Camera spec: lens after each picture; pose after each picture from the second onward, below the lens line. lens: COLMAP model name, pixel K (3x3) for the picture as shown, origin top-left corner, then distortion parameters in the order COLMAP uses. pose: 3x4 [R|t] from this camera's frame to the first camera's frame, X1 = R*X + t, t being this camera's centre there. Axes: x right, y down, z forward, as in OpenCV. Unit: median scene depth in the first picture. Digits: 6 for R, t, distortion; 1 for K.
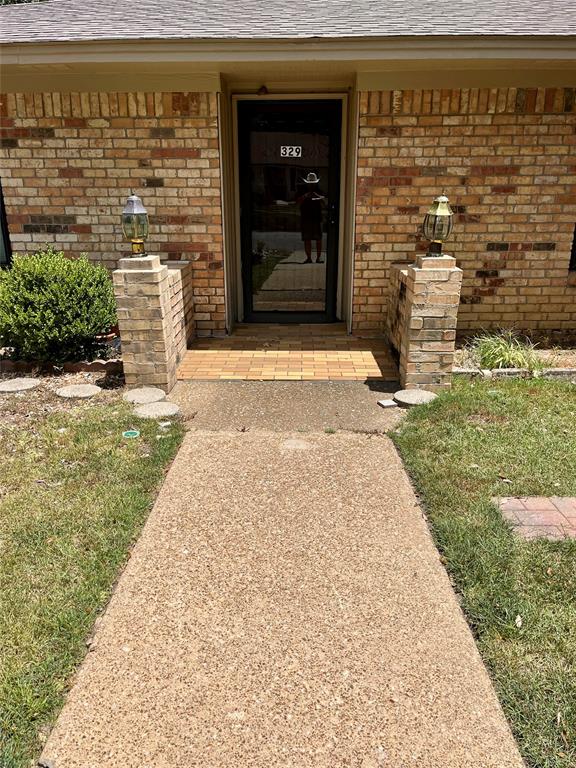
lens RADIAL K [[591.7, 0, 288.0], [0, 591.7, 384.0], [0, 0, 1]] dist [0.021316, -0.000506]
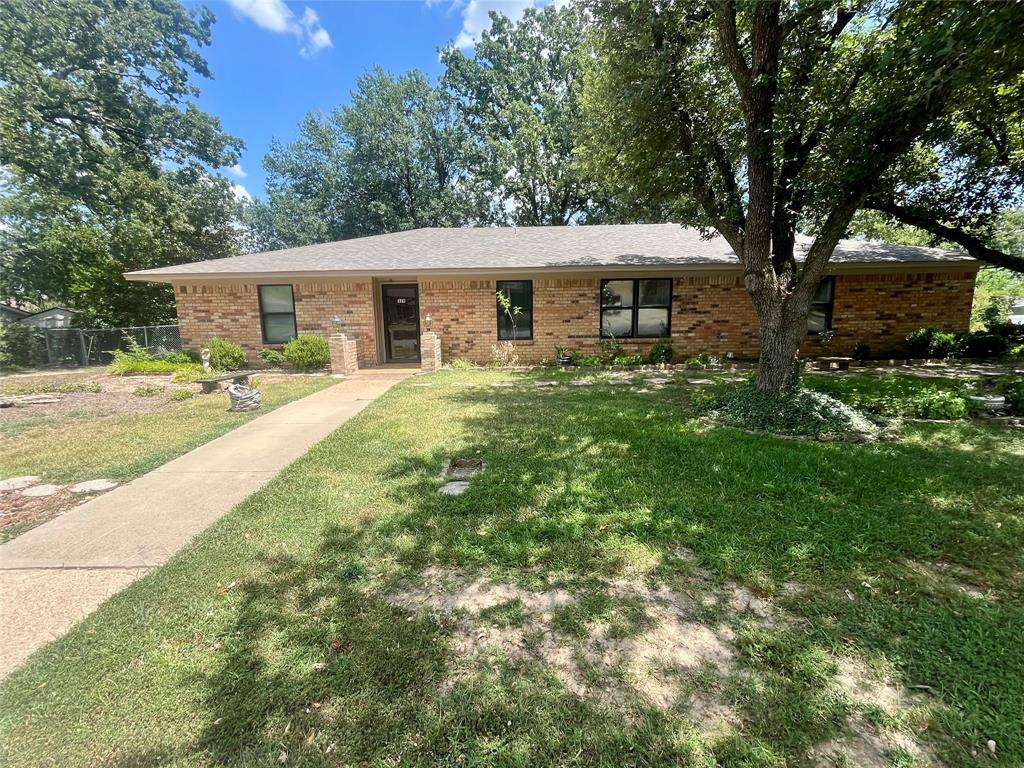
lens RADIAL K [[435.7, 0, 512.0], [0, 435.7, 384.0], [0, 0, 1]] dist [0.000733, 0.000034]
pose [[0.999298, -0.018236, 0.032712, 0.489028], [0.023355, 0.986237, -0.163679, 0.369380], [-0.029277, 0.164328, 0.985971, -1.051718]]
